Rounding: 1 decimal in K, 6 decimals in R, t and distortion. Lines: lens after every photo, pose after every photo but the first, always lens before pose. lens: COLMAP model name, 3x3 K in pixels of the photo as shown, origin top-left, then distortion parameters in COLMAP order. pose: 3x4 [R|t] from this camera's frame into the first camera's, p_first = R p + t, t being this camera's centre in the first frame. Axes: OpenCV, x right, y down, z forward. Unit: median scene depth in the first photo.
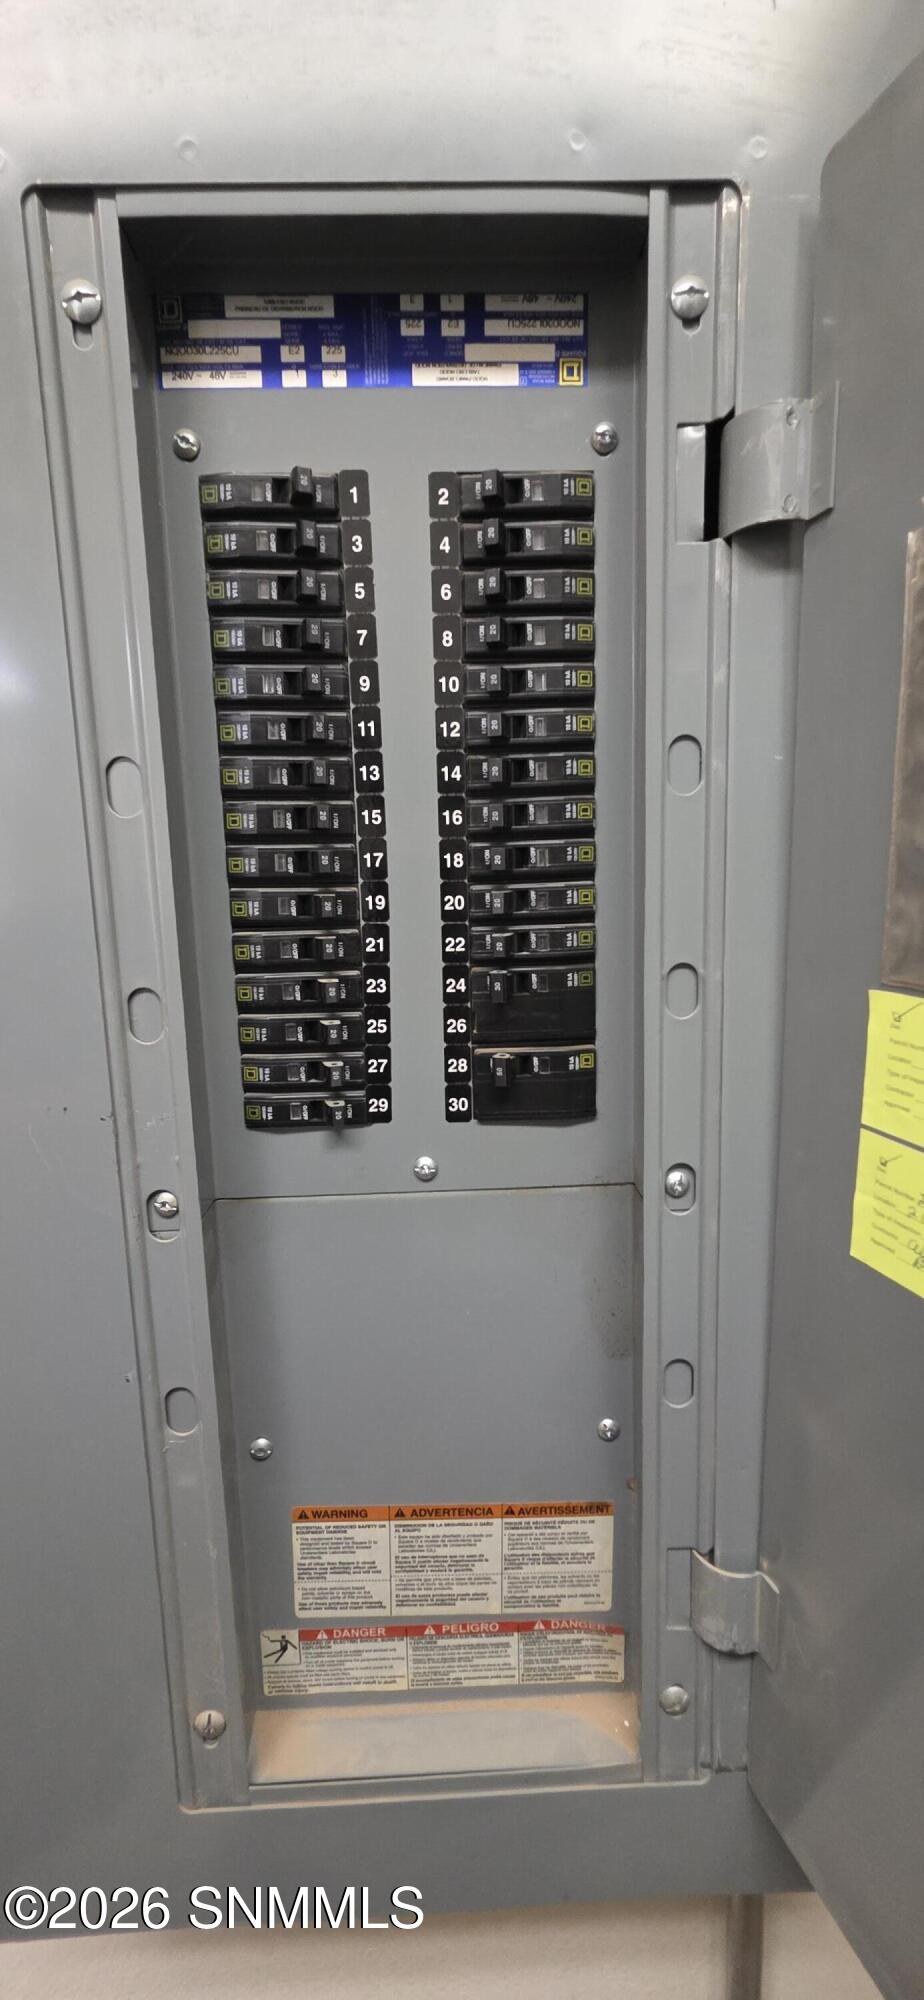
lens RADIAL K [[792.0, 0, 463.6], [0, 792.0, 994.4], [0, 0, 1]] dist [0.001716, -0.000079]
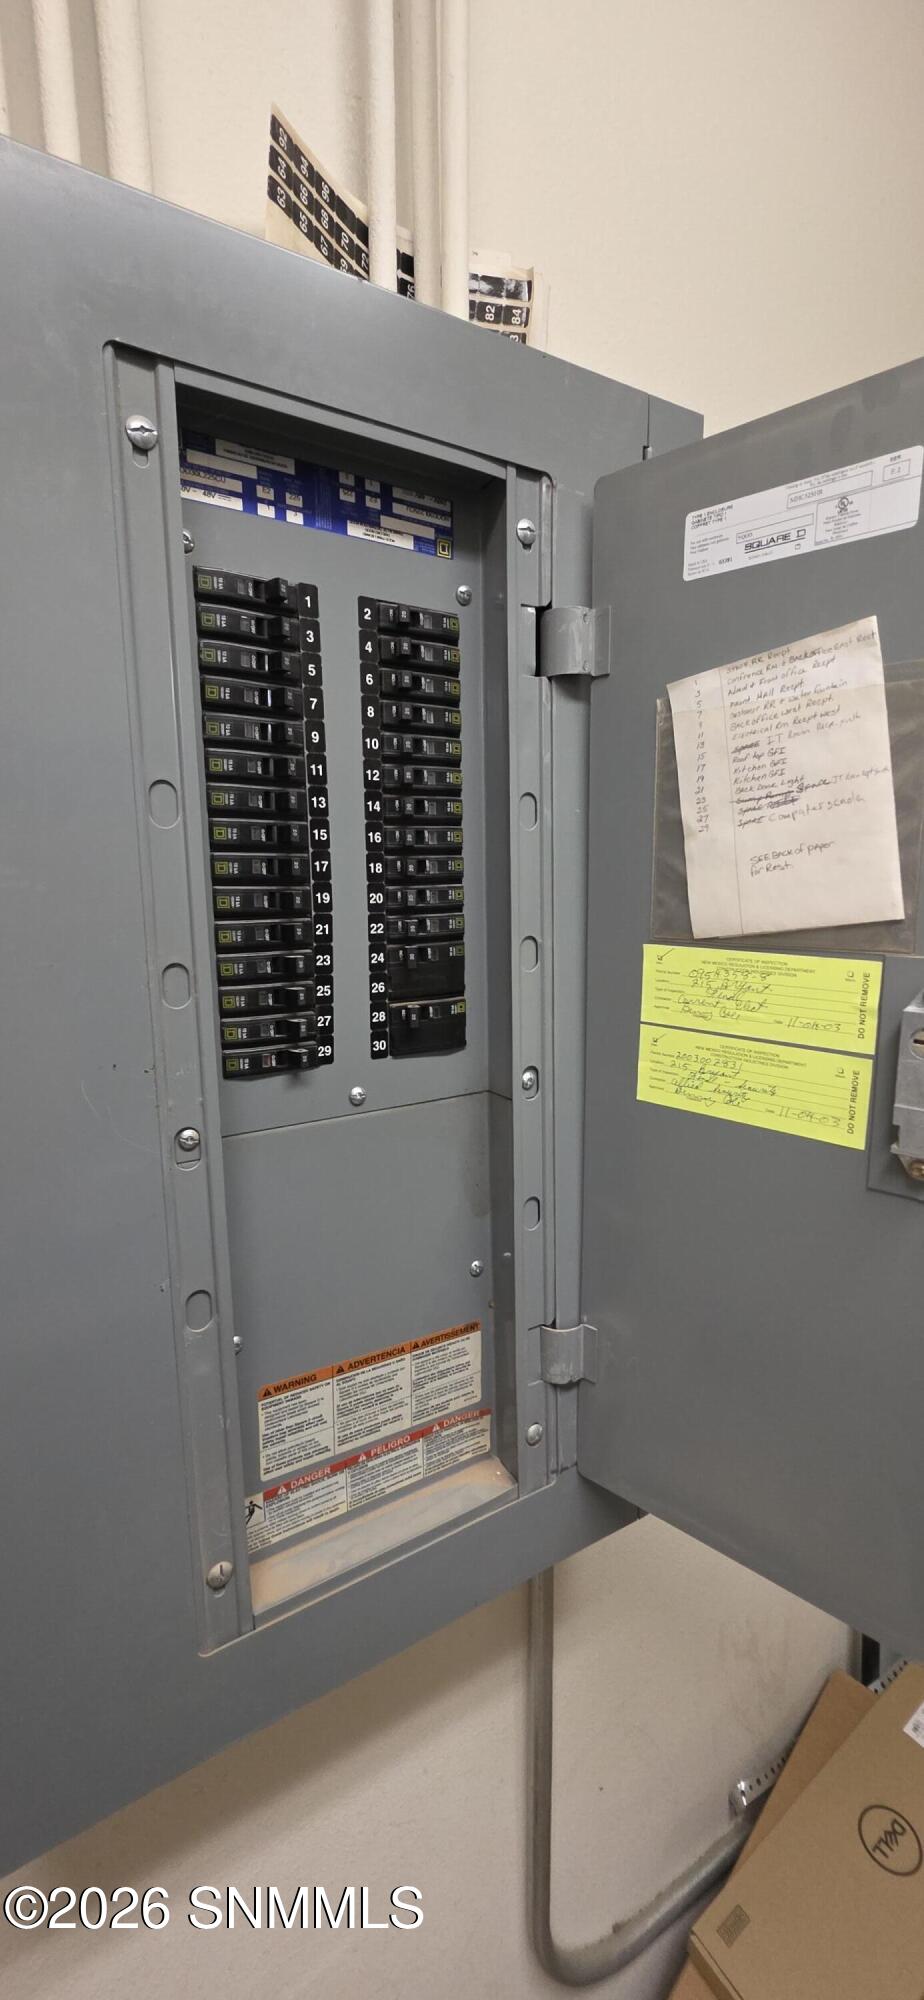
lens RADIAL K [[792.0, 0, 463.6], [0, 792.0, 994.4], [0, 0, 1]] dist [0.001716, -0.000079]
pose [[0.873062, -0.054588, 0.484544, -0.571398], [0.066059, 0.997794, -0.006618, 0.073310], [-0.483114, 0.037786, 0.874742, -0.291304]]
